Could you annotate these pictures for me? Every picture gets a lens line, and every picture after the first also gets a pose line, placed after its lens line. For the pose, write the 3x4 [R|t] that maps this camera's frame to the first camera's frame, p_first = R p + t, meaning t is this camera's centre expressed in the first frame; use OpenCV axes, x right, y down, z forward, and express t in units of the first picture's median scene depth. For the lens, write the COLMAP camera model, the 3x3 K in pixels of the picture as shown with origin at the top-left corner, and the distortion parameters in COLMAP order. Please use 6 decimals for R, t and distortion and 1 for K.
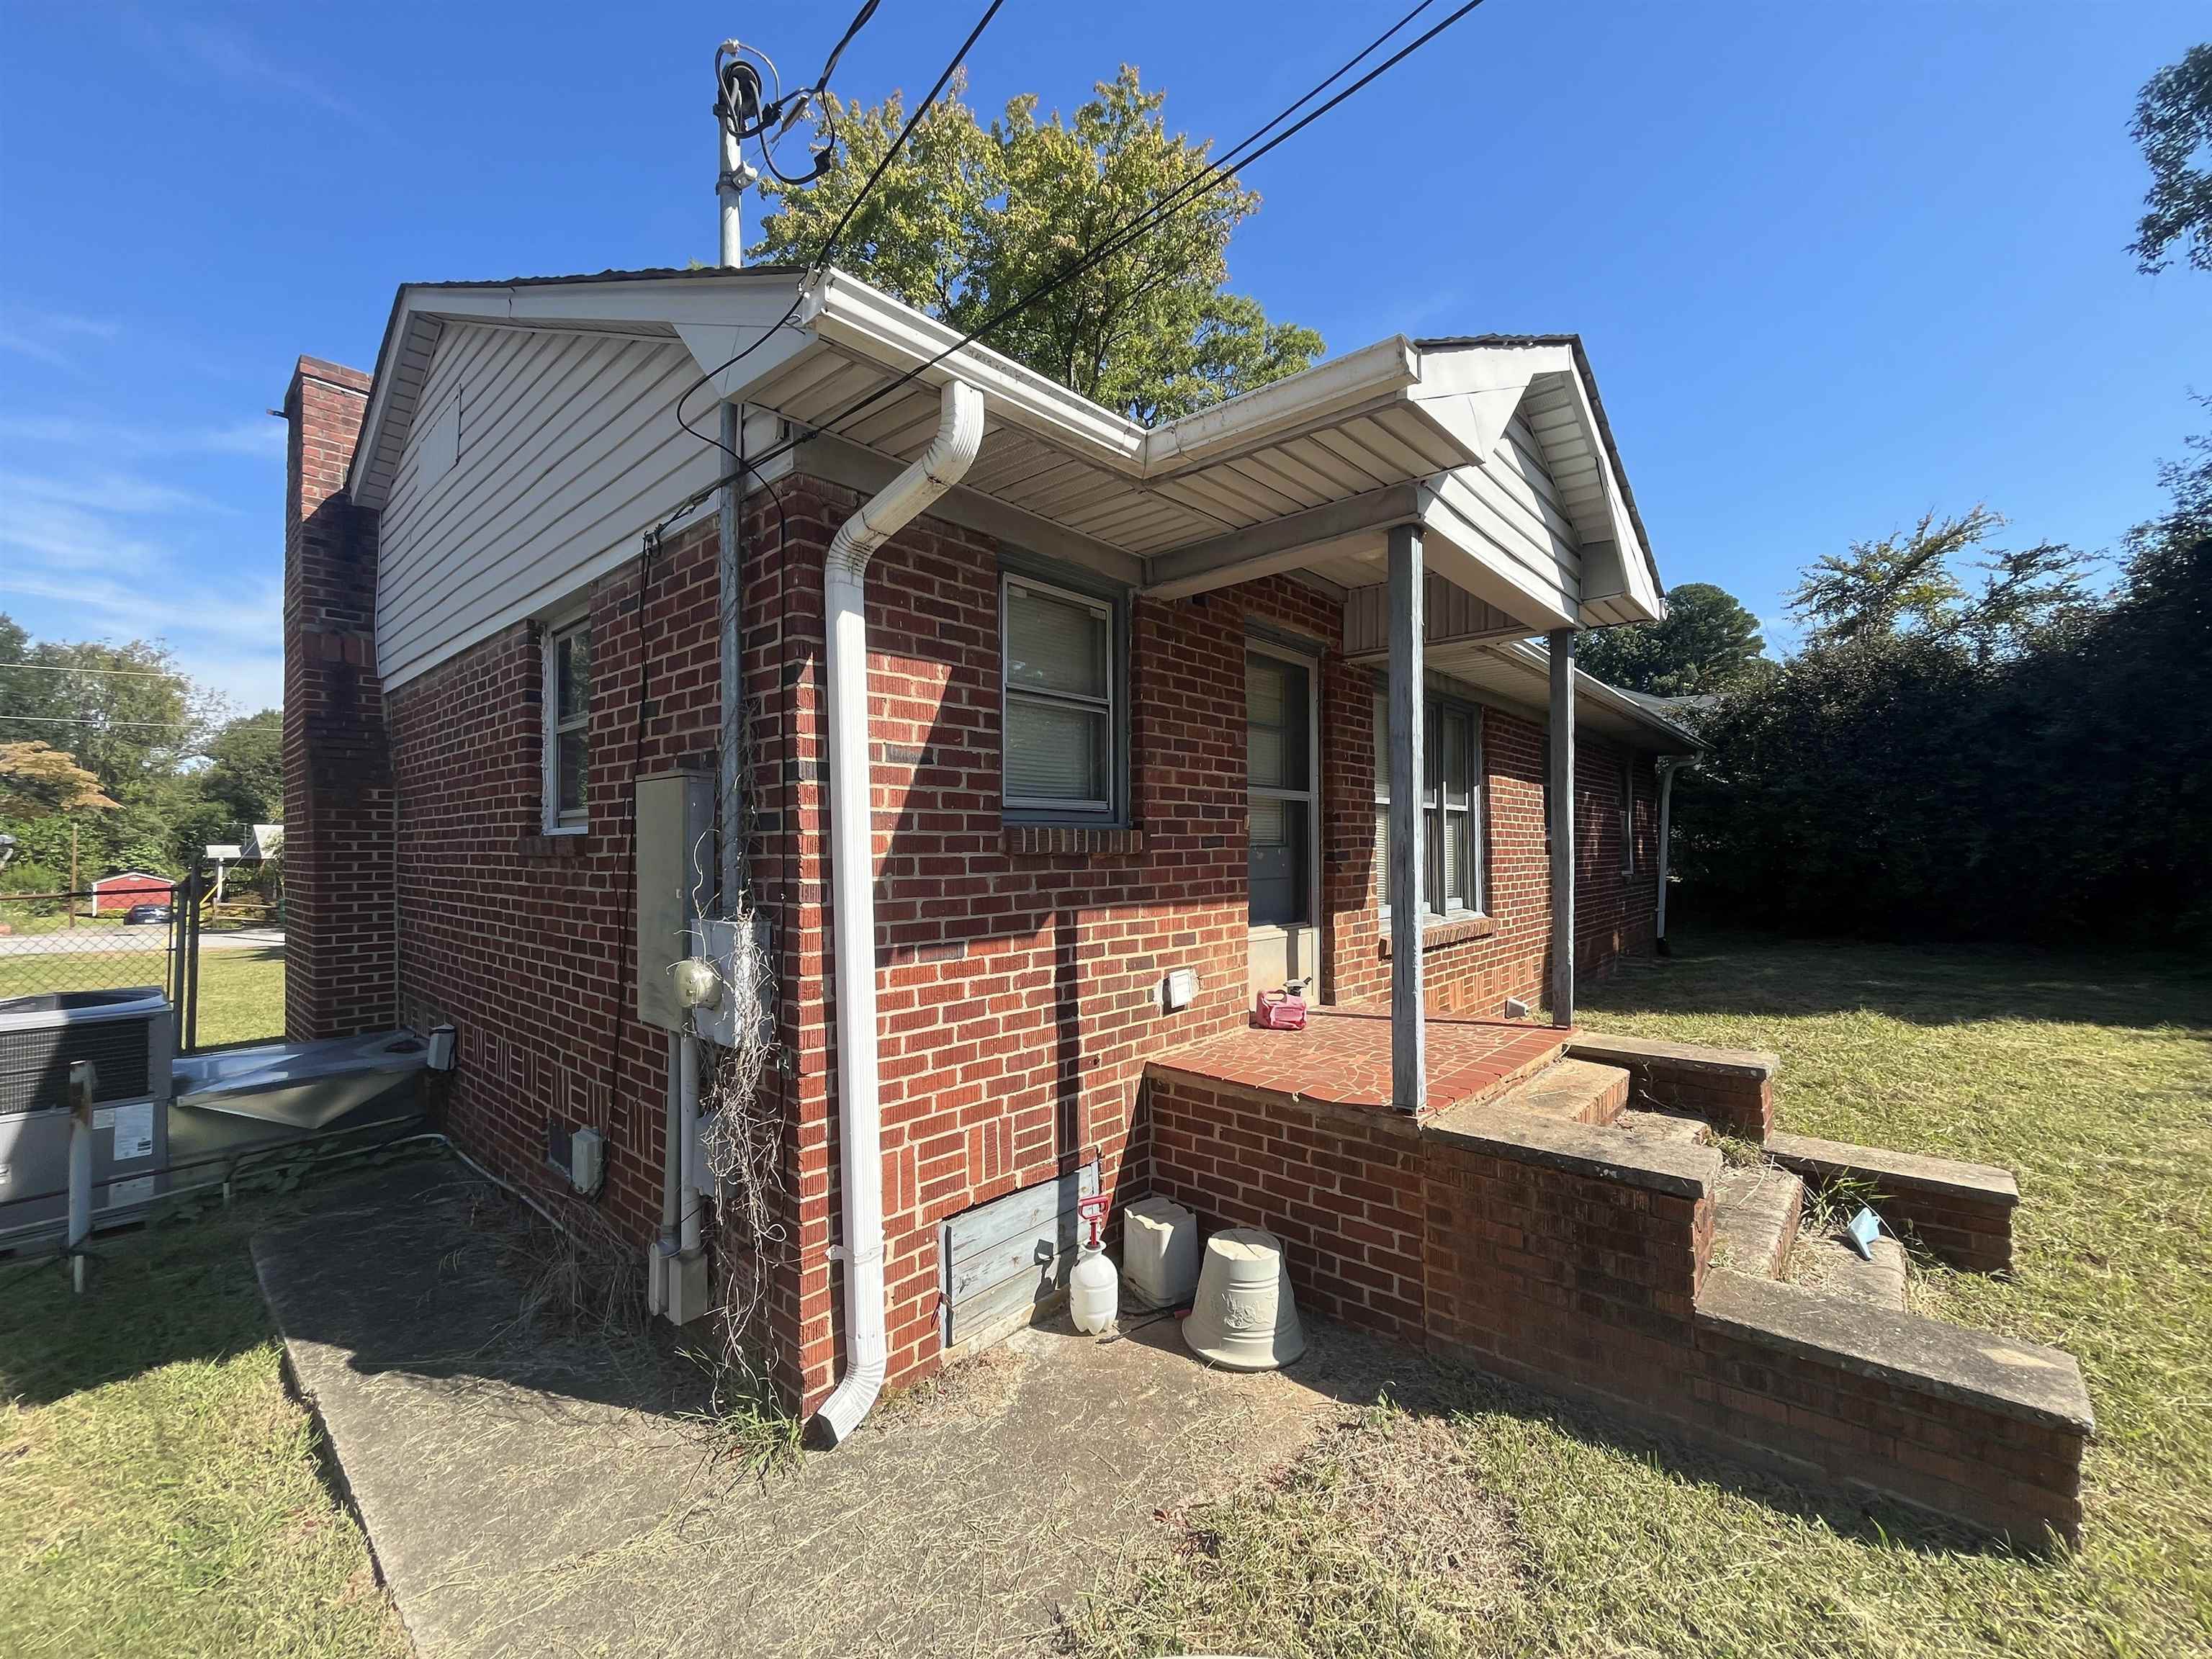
lens RADIAL K [[891.5, 0, 1106.6], [0, 891.5, 829.0], [0, 0, 1]] dist [-0.002820, -0.000171]
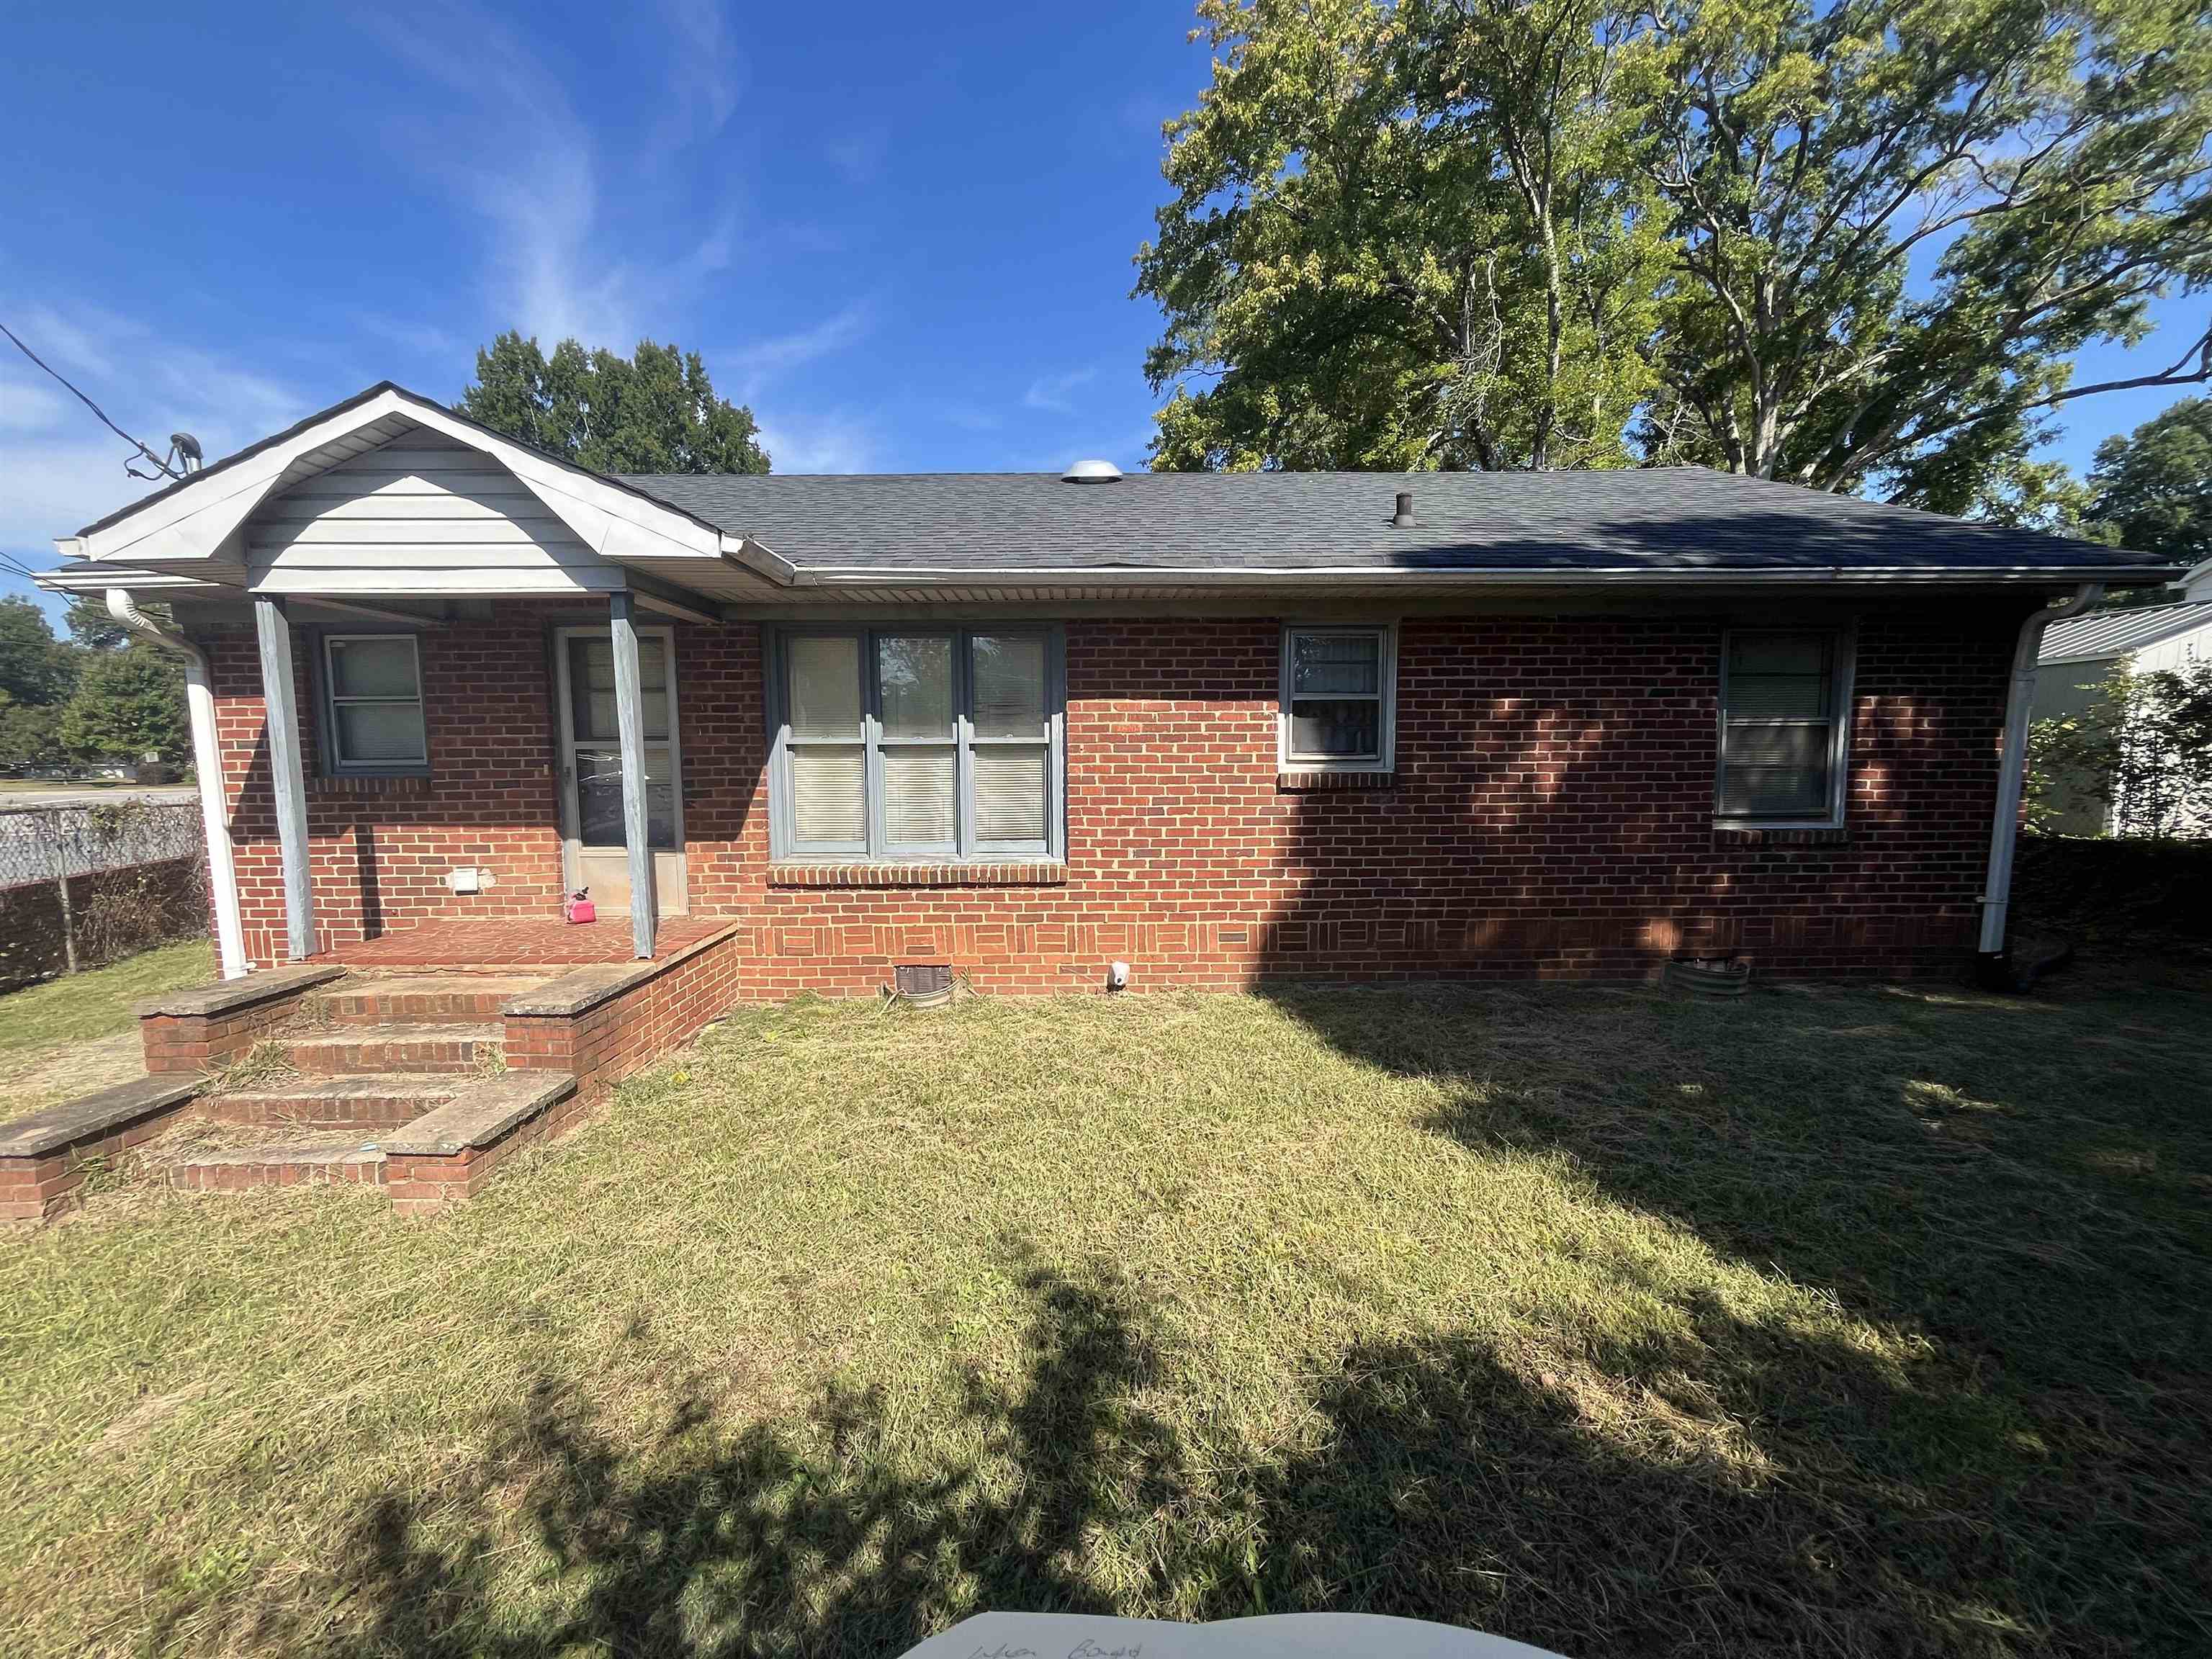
lens RADIAL K [[891.5, 0, 1103.0], [0, 891.5, 828.1], [0, 0, 1]] dist [-0.002820, -0.000171]
pose [[0.668795, 0.072544, -0.739899, 2.195964], [0.019279, 0.993201, 0.114805, -0.073861], [0.743197, -0.091045, 0.662850, 0.906810]]
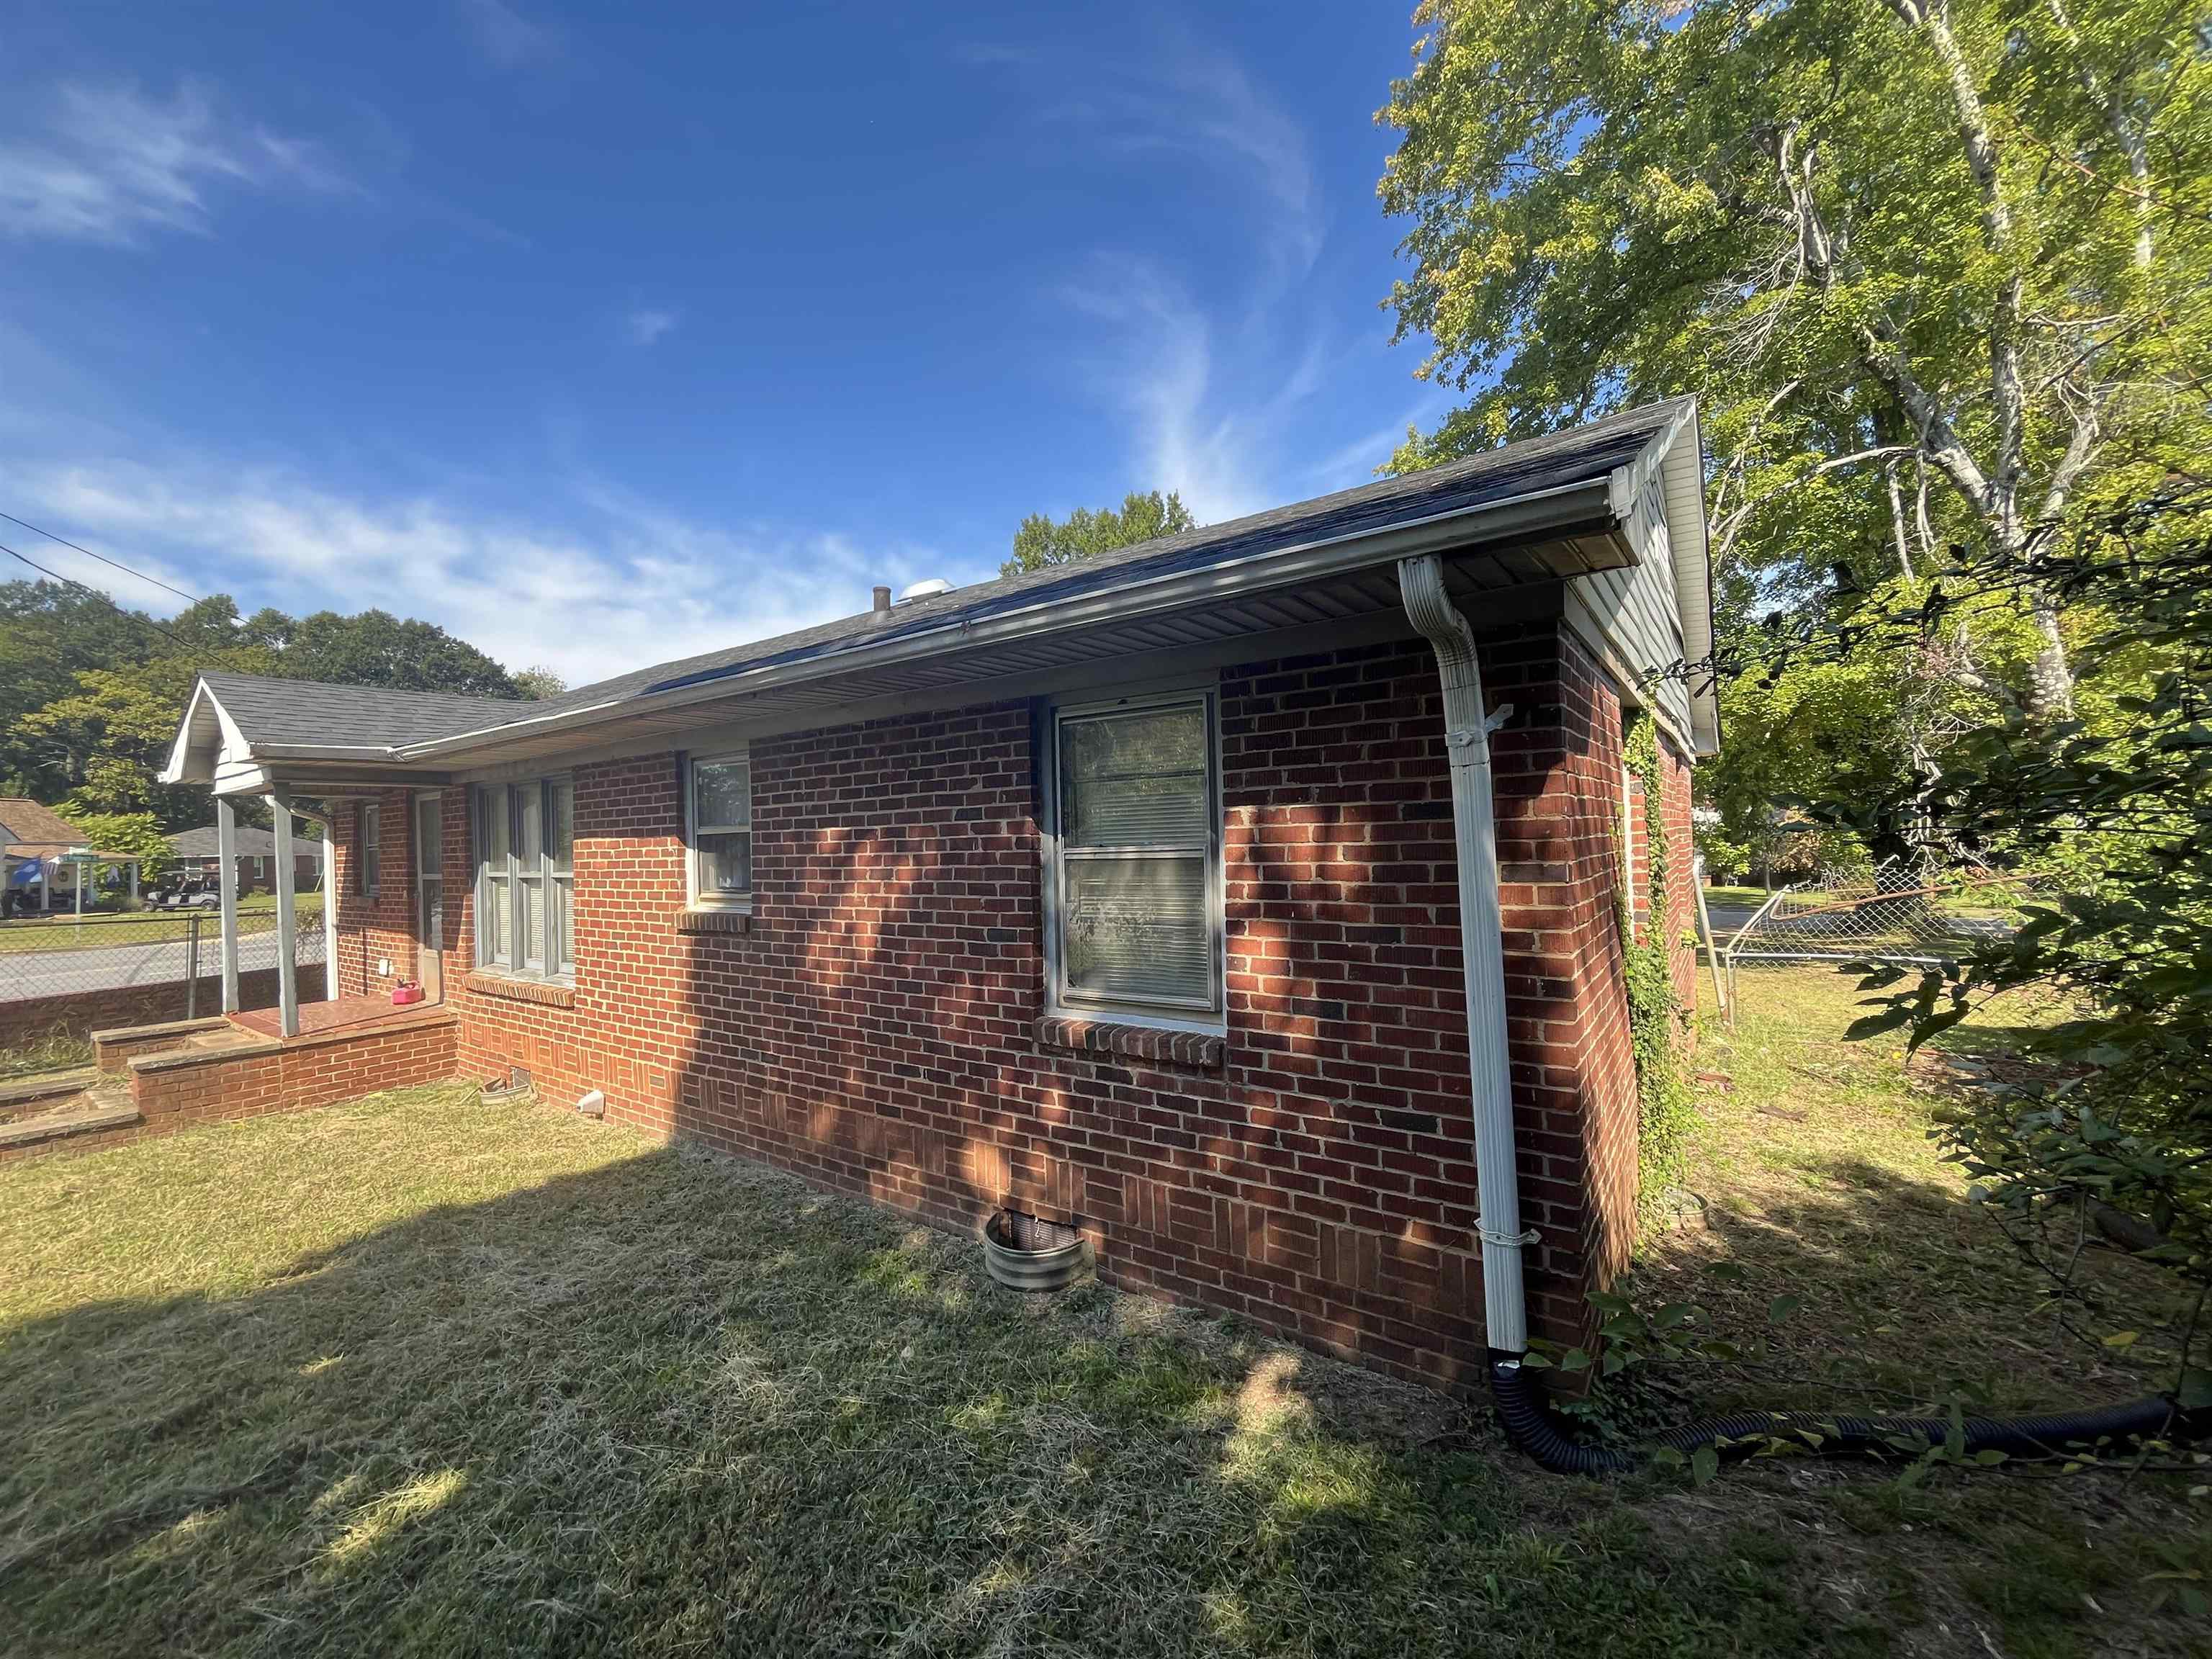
lens RADIAL K [[891.5, 0, 1101.5], [0, 891.5, 831.2], [0, 0, 1]] dist [-0.002820, -0.000171]
pose [[0.106137, -0.000206, -0.994352, 2.854581], [0.056194, 0.998403, 0.005791, -0.089091], [0.992762, -0.056492, 0.105979, 2.940778]]
